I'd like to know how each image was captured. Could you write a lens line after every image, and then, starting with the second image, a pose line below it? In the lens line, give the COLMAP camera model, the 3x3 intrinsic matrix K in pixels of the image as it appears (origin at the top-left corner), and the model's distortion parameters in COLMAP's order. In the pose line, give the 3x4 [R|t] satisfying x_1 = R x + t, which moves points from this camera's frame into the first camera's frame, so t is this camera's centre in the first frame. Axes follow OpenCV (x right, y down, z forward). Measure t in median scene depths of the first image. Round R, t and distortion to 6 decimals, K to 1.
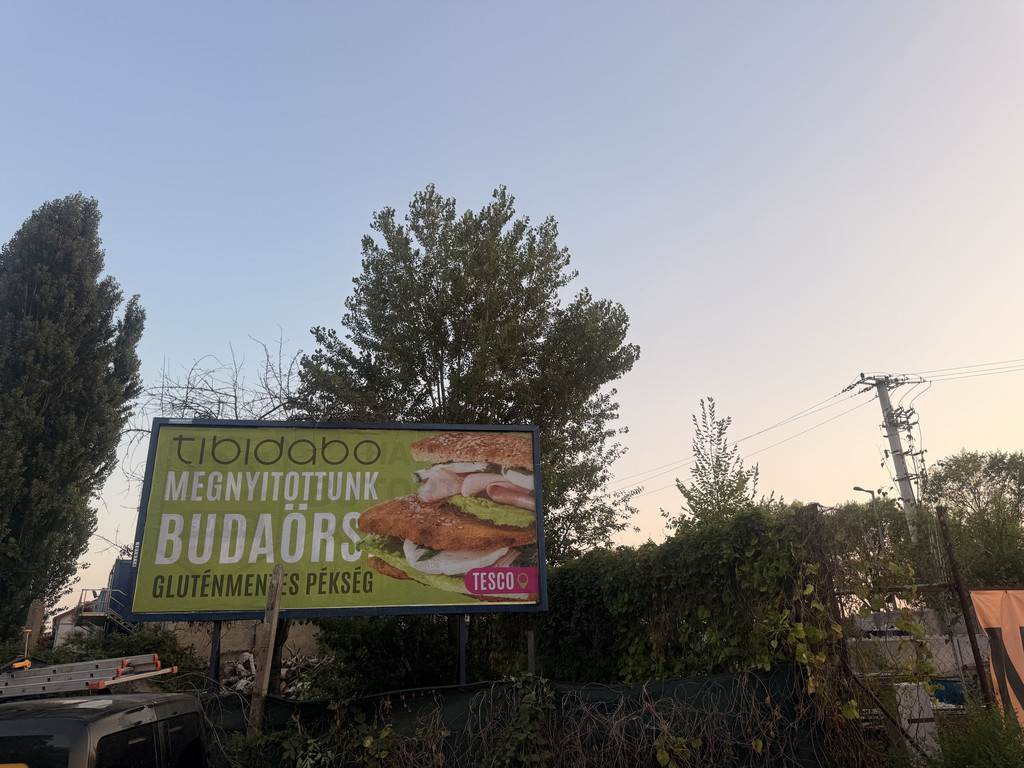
lens RADIAL K [[715.2, 0, 499.7], [0, 715.2, 381.6], [0, 0, 1]] dist [0.046232, -0.070046]
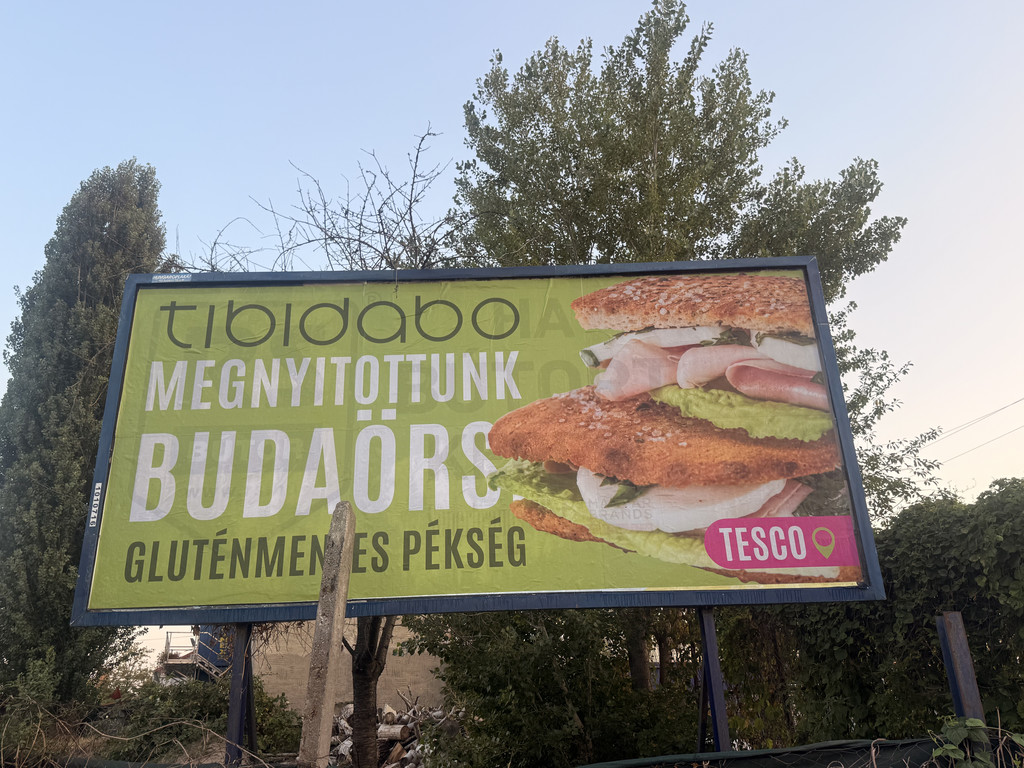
lens RADIAL K [[794.2, 0, 479.5], [0, 794.2, 388.6], [0, 0, 1]] dist [0.170857, -0.221437]
pose [[0.981698, -0.069575, -0.177283, -0.095853], [0.066435, 0.997512, -0.023595, 0.171257], [0.178483, 0.011385, 0.983877, 0.409649]]
